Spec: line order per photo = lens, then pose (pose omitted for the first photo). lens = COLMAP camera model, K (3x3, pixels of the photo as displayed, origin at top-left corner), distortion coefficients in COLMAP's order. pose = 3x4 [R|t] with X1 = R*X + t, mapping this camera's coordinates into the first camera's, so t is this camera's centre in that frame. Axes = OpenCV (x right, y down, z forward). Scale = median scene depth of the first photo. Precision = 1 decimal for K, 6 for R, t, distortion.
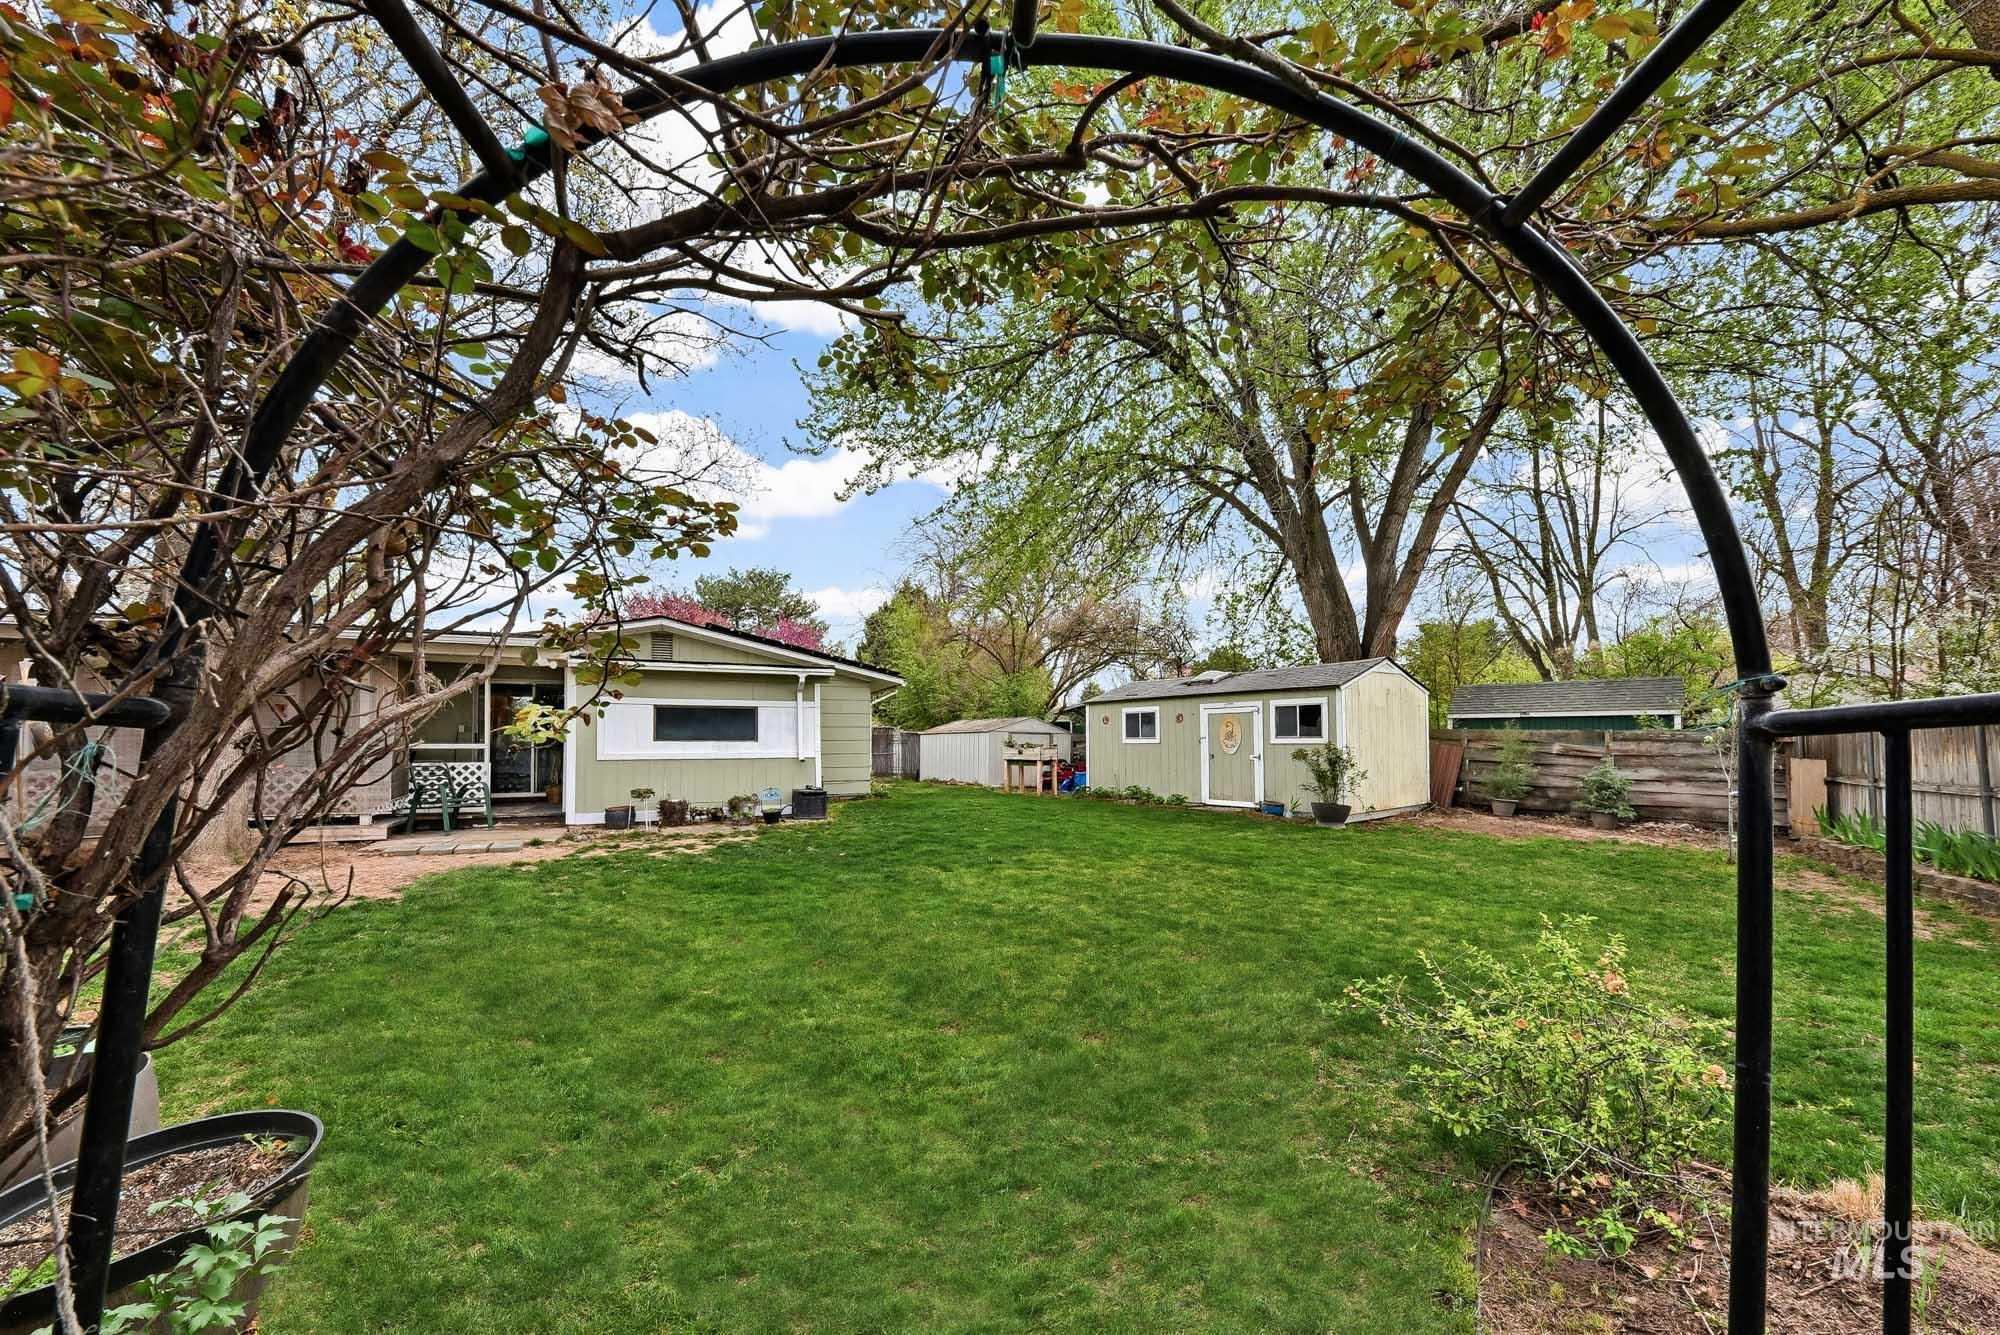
lens RADIAL K [[695.4, 0, 998.8], [0, 695.4, 721.5], [0, 0, 1]] dist [0.000249, 0.000020]
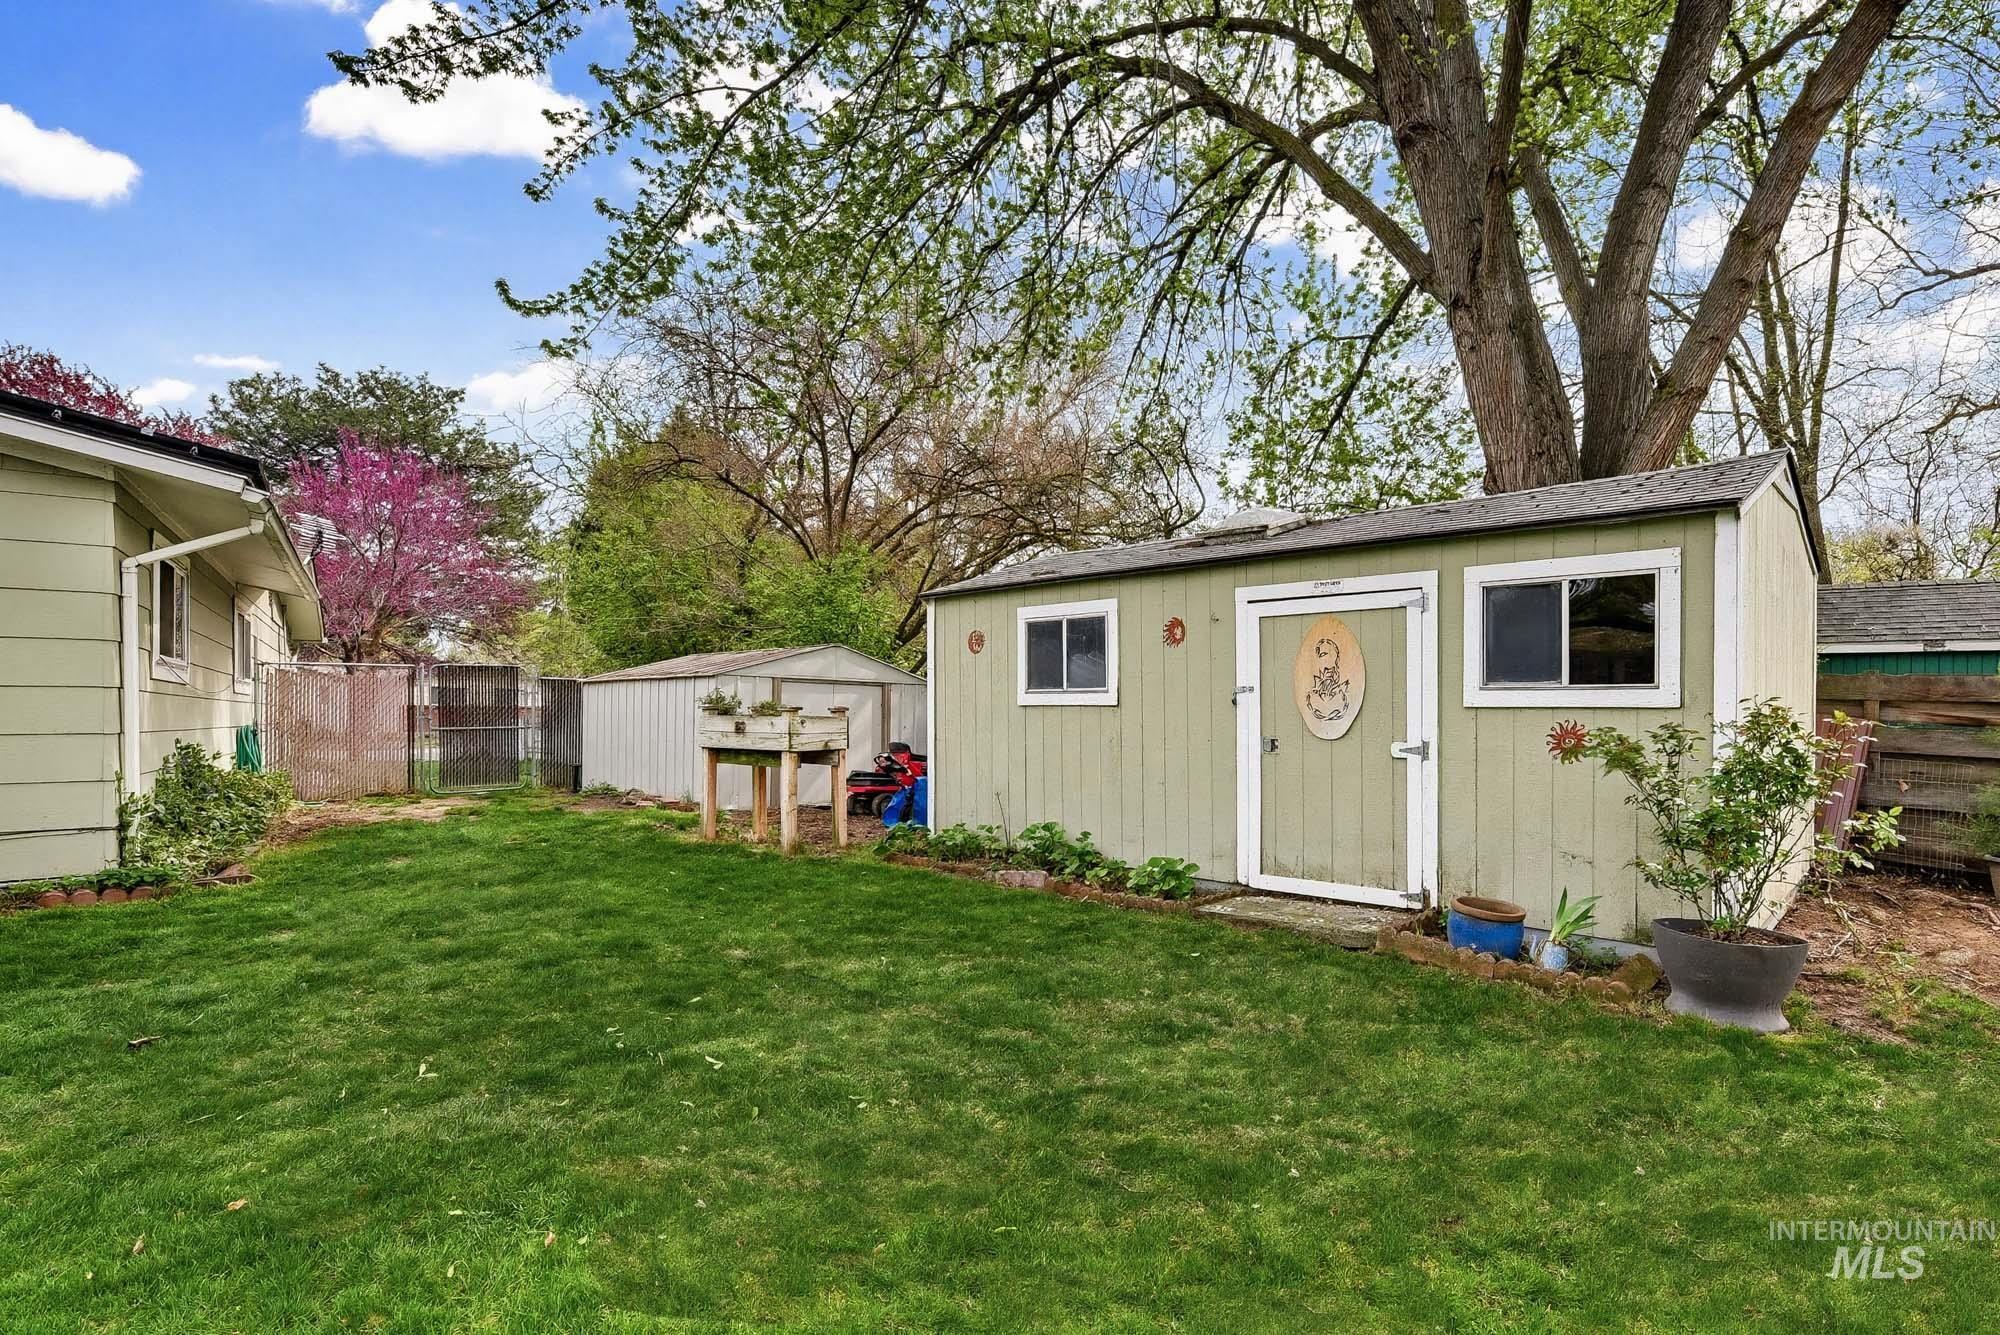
lens RADIAL K [[1128.3, 0, 1001.1], [0, 1128.3, 682.5], [0, 0, 1]] dist [0.000680, 0.000085]
pose [[0.993741, 0.008442, 0.111391, 0.110417], [-0.009525, 0.999912, 0.009193, 0.015439], [-0.111304, -0.010196, 0.993734, 0.445621]]
